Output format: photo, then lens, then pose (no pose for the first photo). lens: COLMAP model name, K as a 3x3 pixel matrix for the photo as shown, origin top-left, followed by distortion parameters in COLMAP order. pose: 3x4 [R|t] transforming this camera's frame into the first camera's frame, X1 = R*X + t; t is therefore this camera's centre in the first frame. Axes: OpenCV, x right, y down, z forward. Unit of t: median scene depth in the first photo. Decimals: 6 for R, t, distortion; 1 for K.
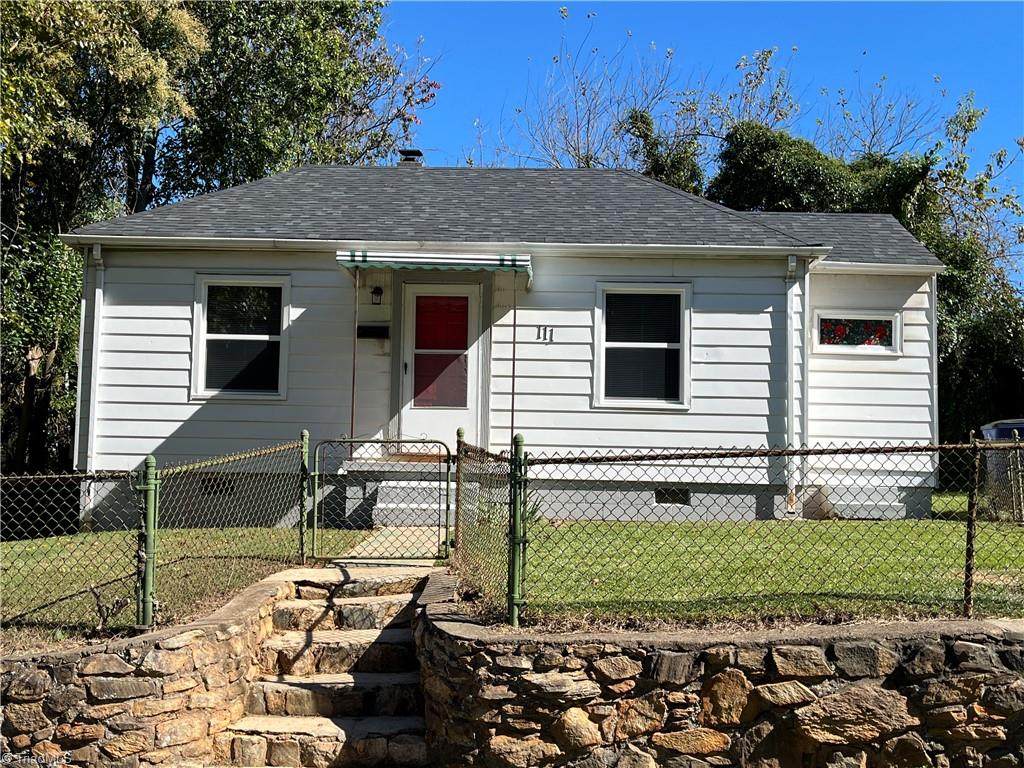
lens RADIAL K [[1125.3, 0, 513.5], [0, 1125.3, 379.0], [0, 0, 1]] dist [0.040960, 0.000000]
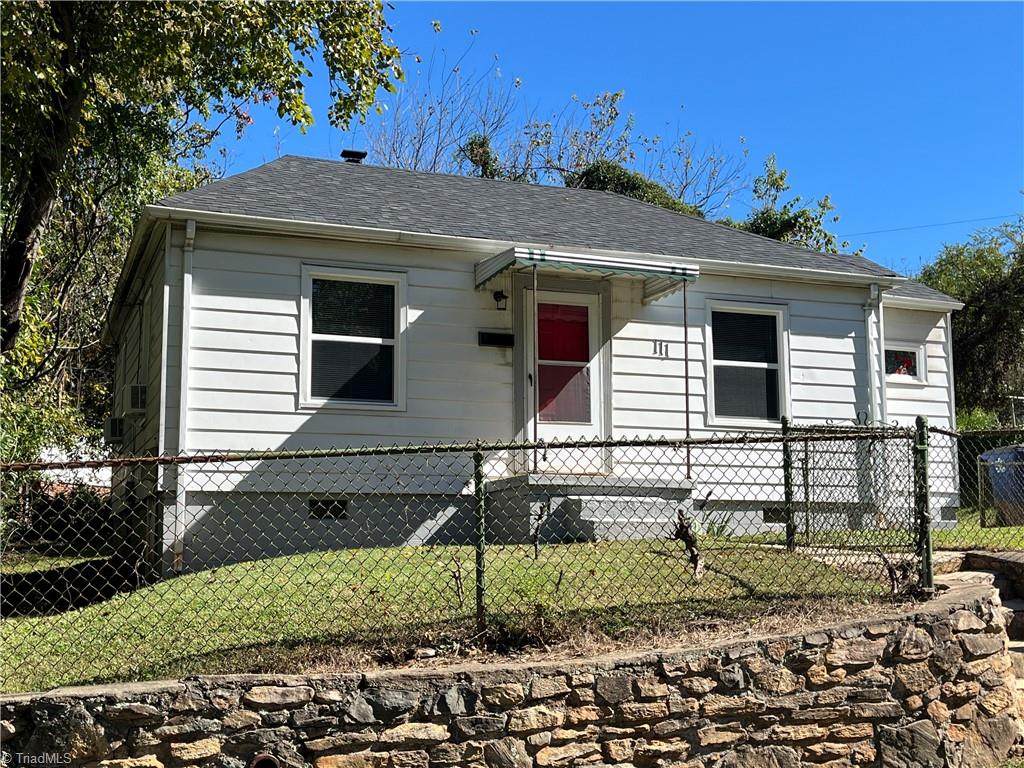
lens RADIAL K [[1237.0, 0, 511.8], [0, 1237.0, 387.0], [0, 0, 1]] dist [0.030002, 0.000000]
pose [[0.924886, 0.029511, 0.379098, -0.494390], [-0.011712, 0.998722, -0.049171, 0.046512], [-0.380064, 0.041037, 0.924049, 0.064246]]
